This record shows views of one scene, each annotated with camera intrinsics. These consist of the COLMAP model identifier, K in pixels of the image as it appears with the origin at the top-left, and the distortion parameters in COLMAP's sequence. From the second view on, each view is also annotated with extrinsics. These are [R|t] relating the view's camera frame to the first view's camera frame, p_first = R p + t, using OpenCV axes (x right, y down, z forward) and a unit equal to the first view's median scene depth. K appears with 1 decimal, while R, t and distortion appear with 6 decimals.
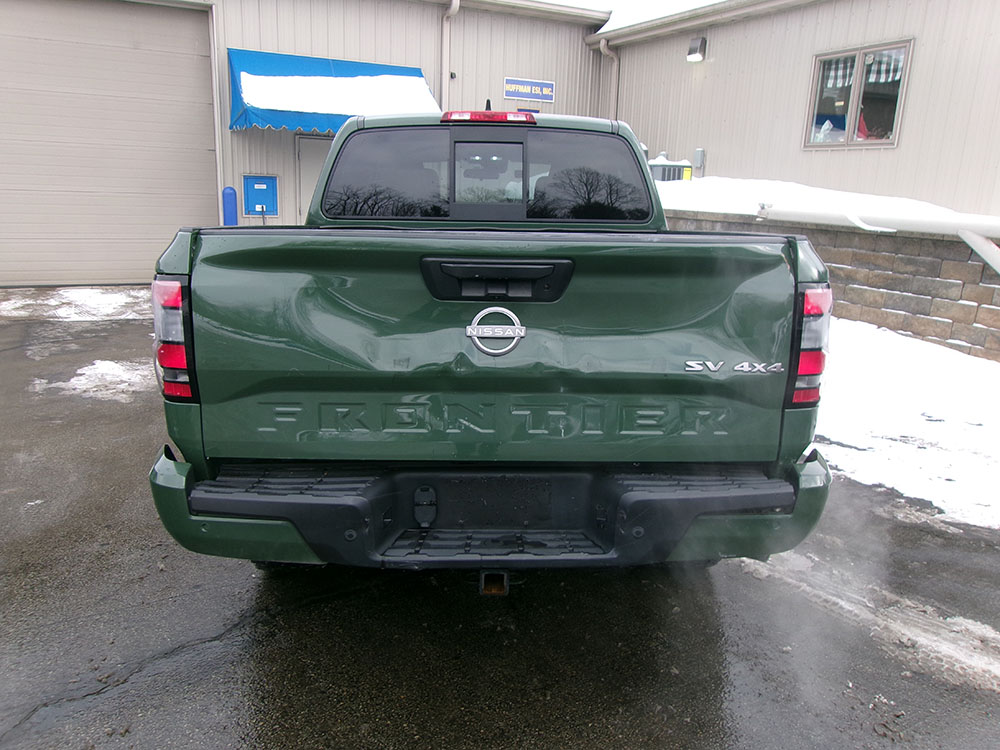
lens RADIAL K [[769.7, 0, 500.0], [0, 769.7, 375.0], [0, 0, 1]] dist [-0.006247, 0.001898]
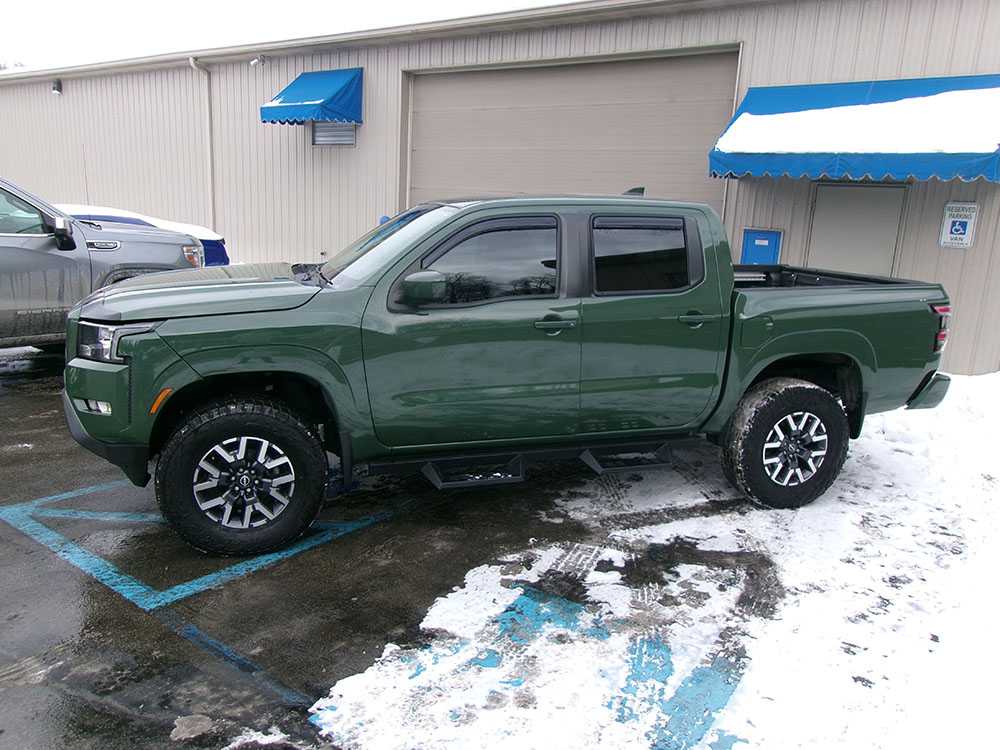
lens RADIAL K [[780.4, 0, 494.0], [0, 780.4, 377.0], [0, 0, 1]] dist [-0.052764, 0.117315]
pose [[0.437380, 0.183291, -0.880399, 0.377539], [-0.245451, 0.966168, 0.079208, -0.104516], [0.865131, 0.181451, 0.467572, 0.397347]]
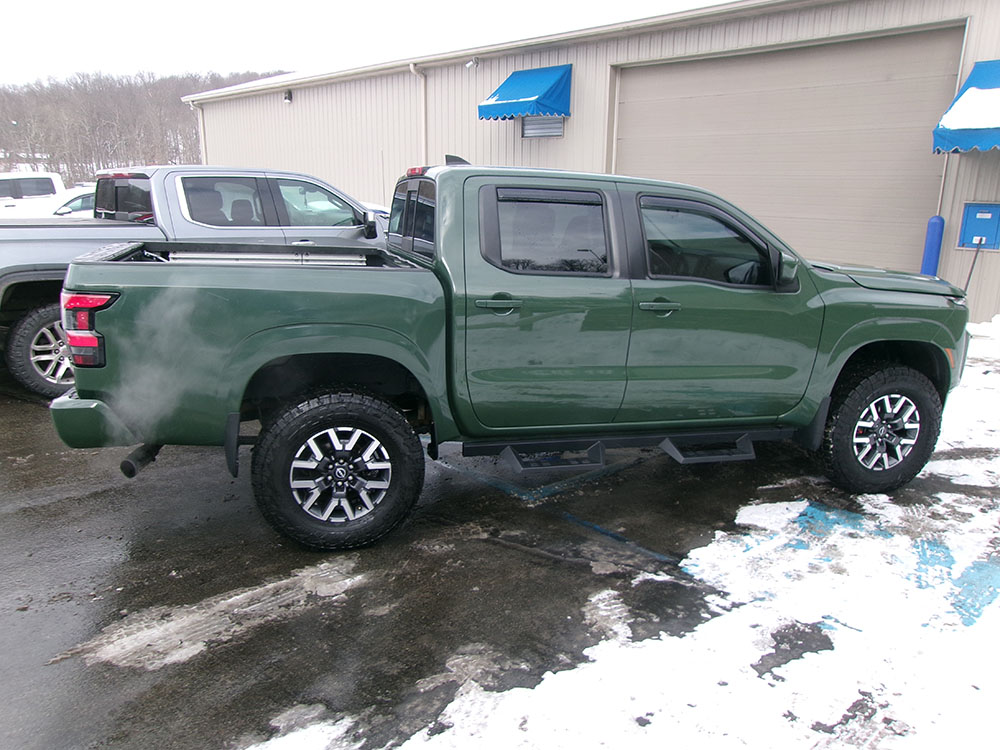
lens RADIAL K [[772.8, 0, 496.2], [0, 772.8, 373.4], [0, 0, 1]] dist [-0.022252, 0.057134]
pose [[0.259591, 0.204967, -0.943717, 0.445778], [-0.232030, 0.961829, 0.145075, -0.078507], [0.937430, 0.181310, 0.297240, 0.275982]]
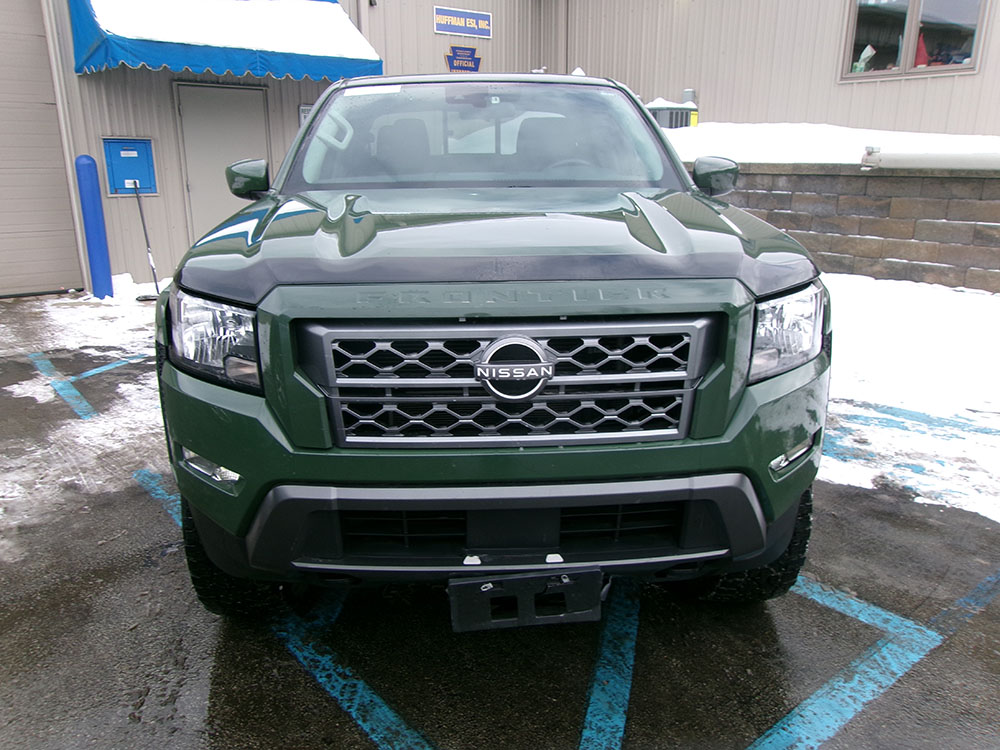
lens RADIAL K [[772.8, 0, 496.2], [0, 772.8, 373.4], [0, 0, 1]] dist [-0.022252, 0.057134]
pose [[0.978149, -0.089057, 0.187868, -0.139790], [0.081595, 0.995552, 0.047105, -0.049511], [-0.191227, -0.030746, 0.981064, 0.234215]]
